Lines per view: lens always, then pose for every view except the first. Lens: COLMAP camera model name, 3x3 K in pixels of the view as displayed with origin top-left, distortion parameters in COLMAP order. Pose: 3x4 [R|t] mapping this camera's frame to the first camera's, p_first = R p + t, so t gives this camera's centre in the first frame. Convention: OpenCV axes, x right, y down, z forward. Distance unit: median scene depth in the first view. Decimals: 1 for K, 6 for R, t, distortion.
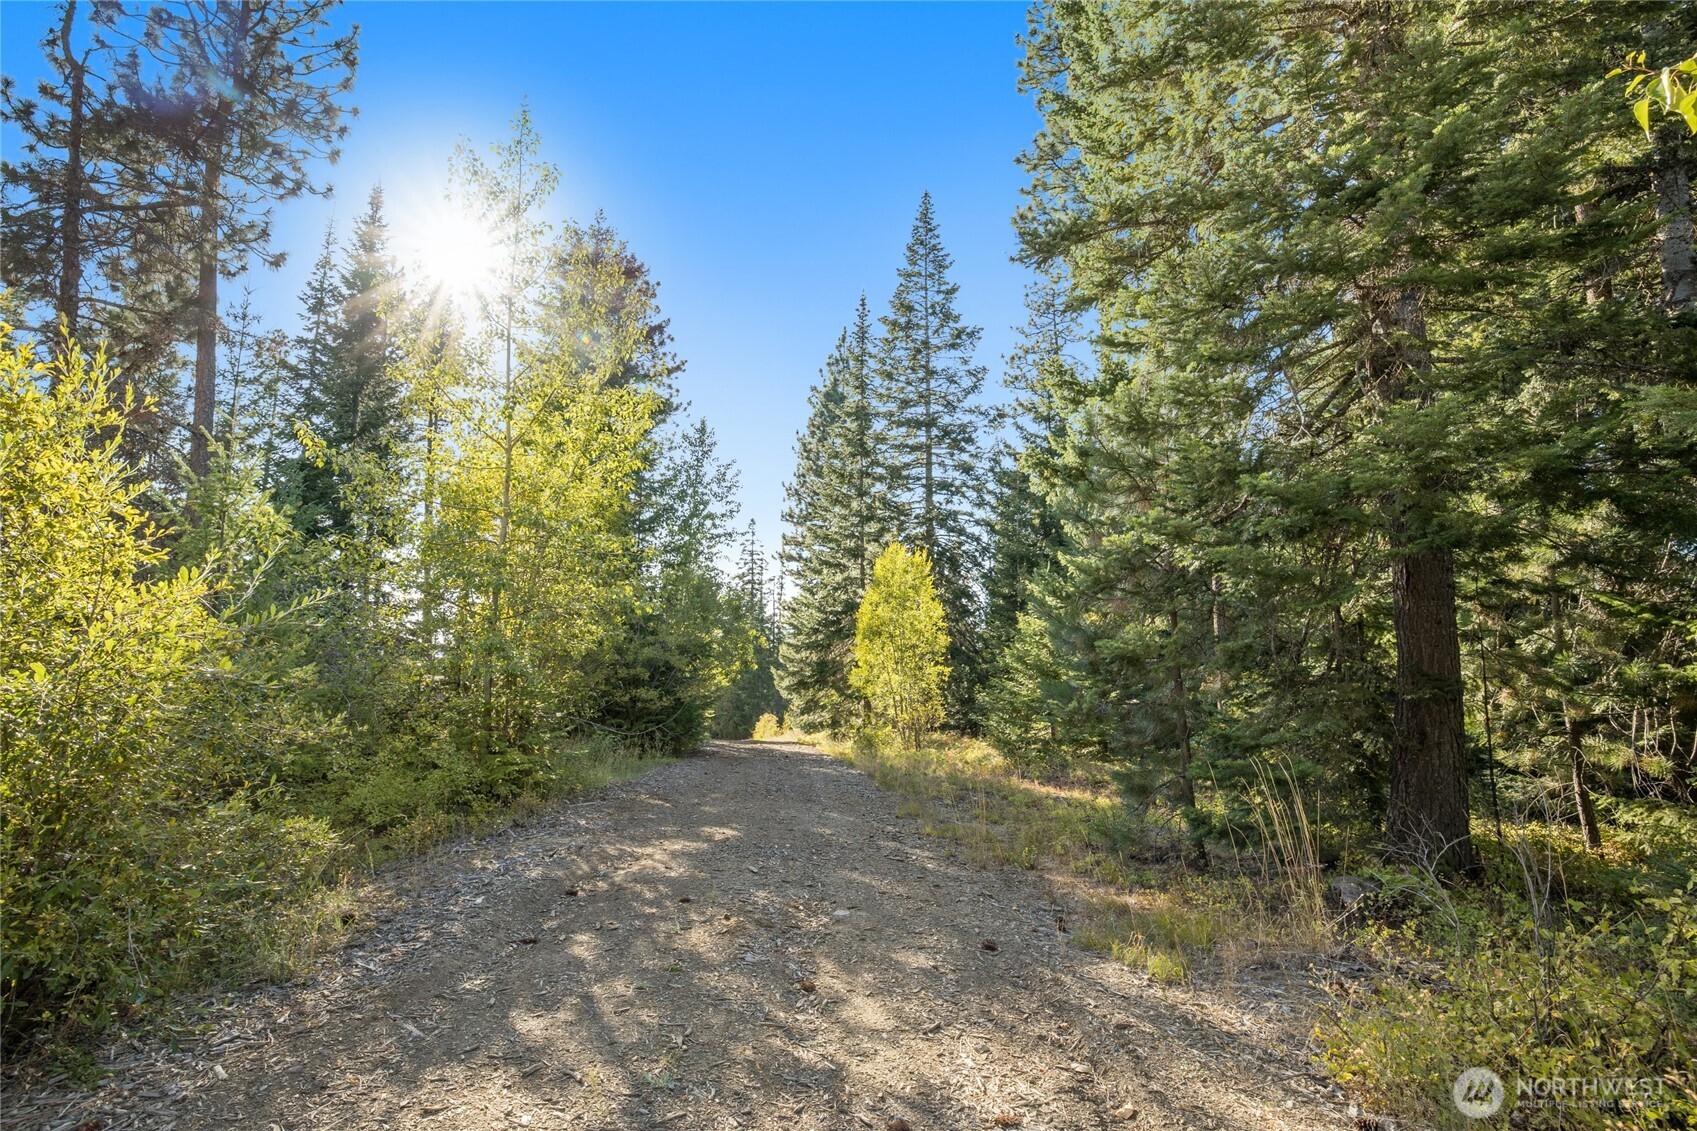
lens RADIAL K [[910.6, 0, 848.5], [0, 910.6, 565.5], [0, 0, 1]] dist [-0.000049, 0.000002]
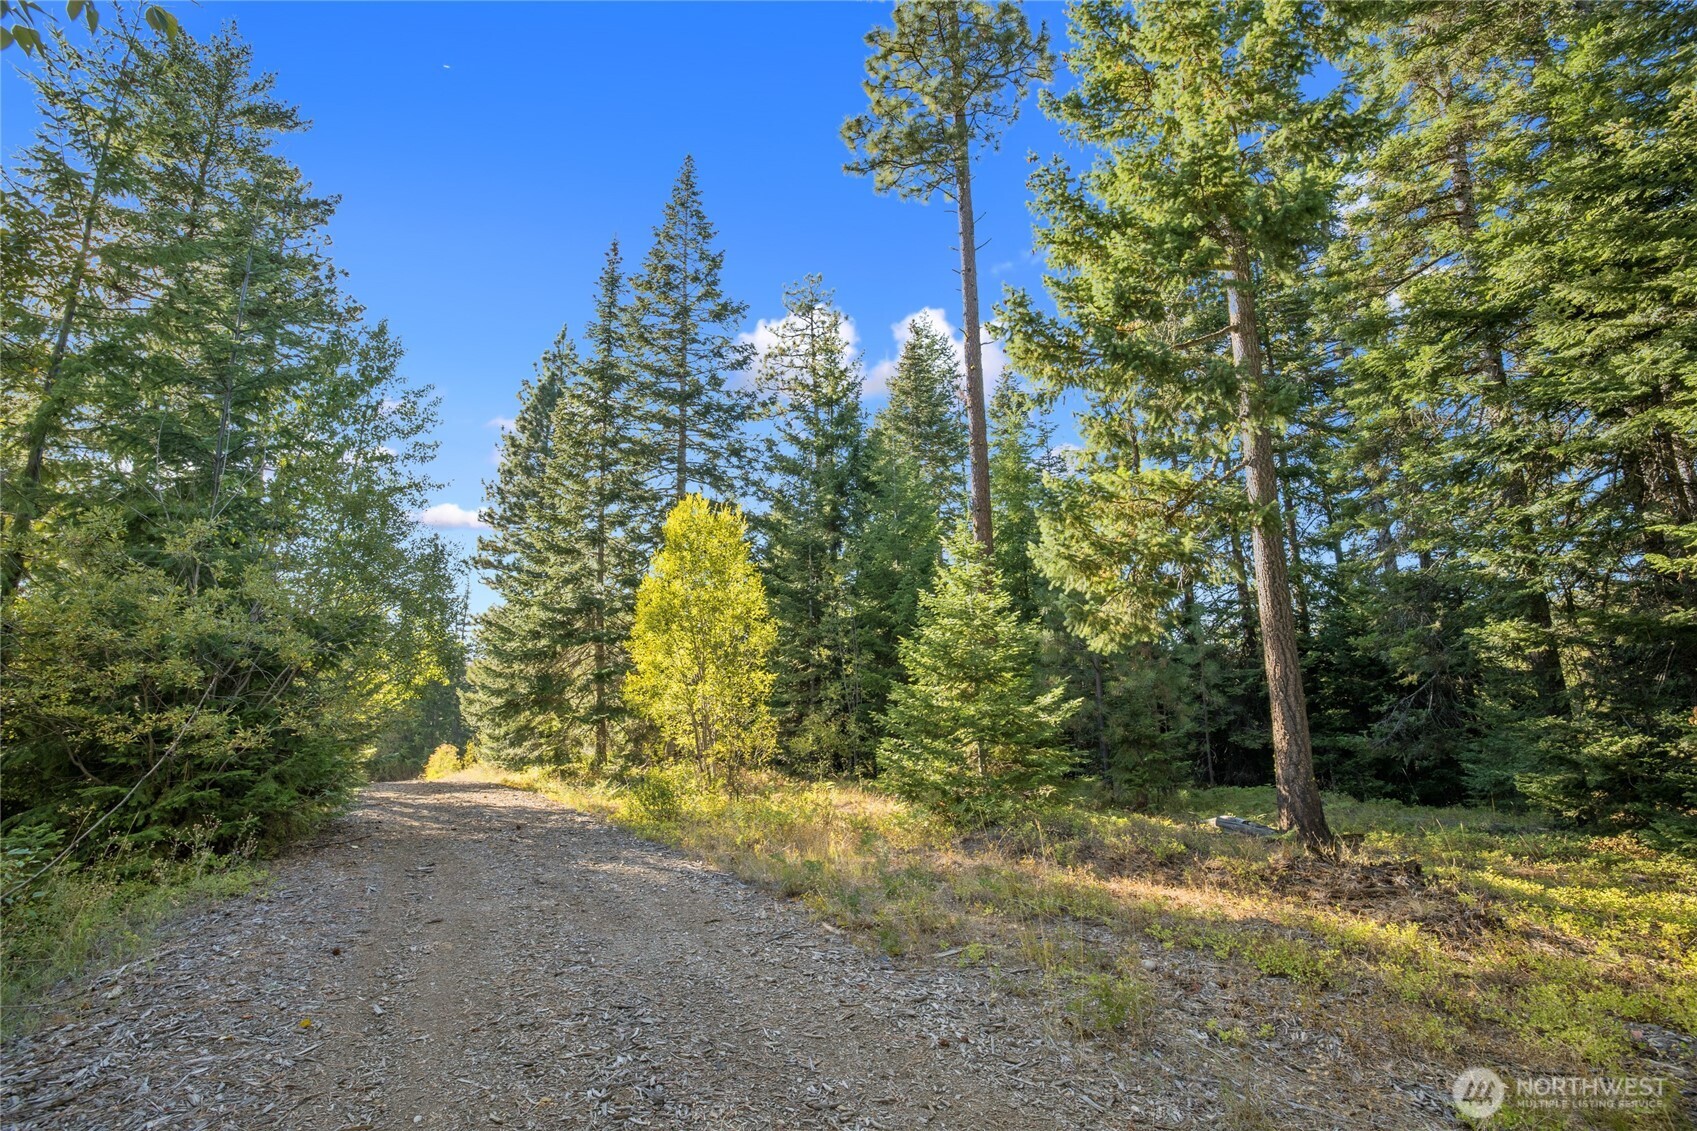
lens RADIAL K [[737.5, 0, 848.5], [0, 737.5, 565.5], [0, 0, 1]] dist [-0.022816, -0.000014]
pose [[0.913374, 0.054908, 0.403402, -0.045899], [-0.029515, 0.997187, -0.068902, 0.046345], [-0.406051, 0.051027, 0.912425, 0.317646]]
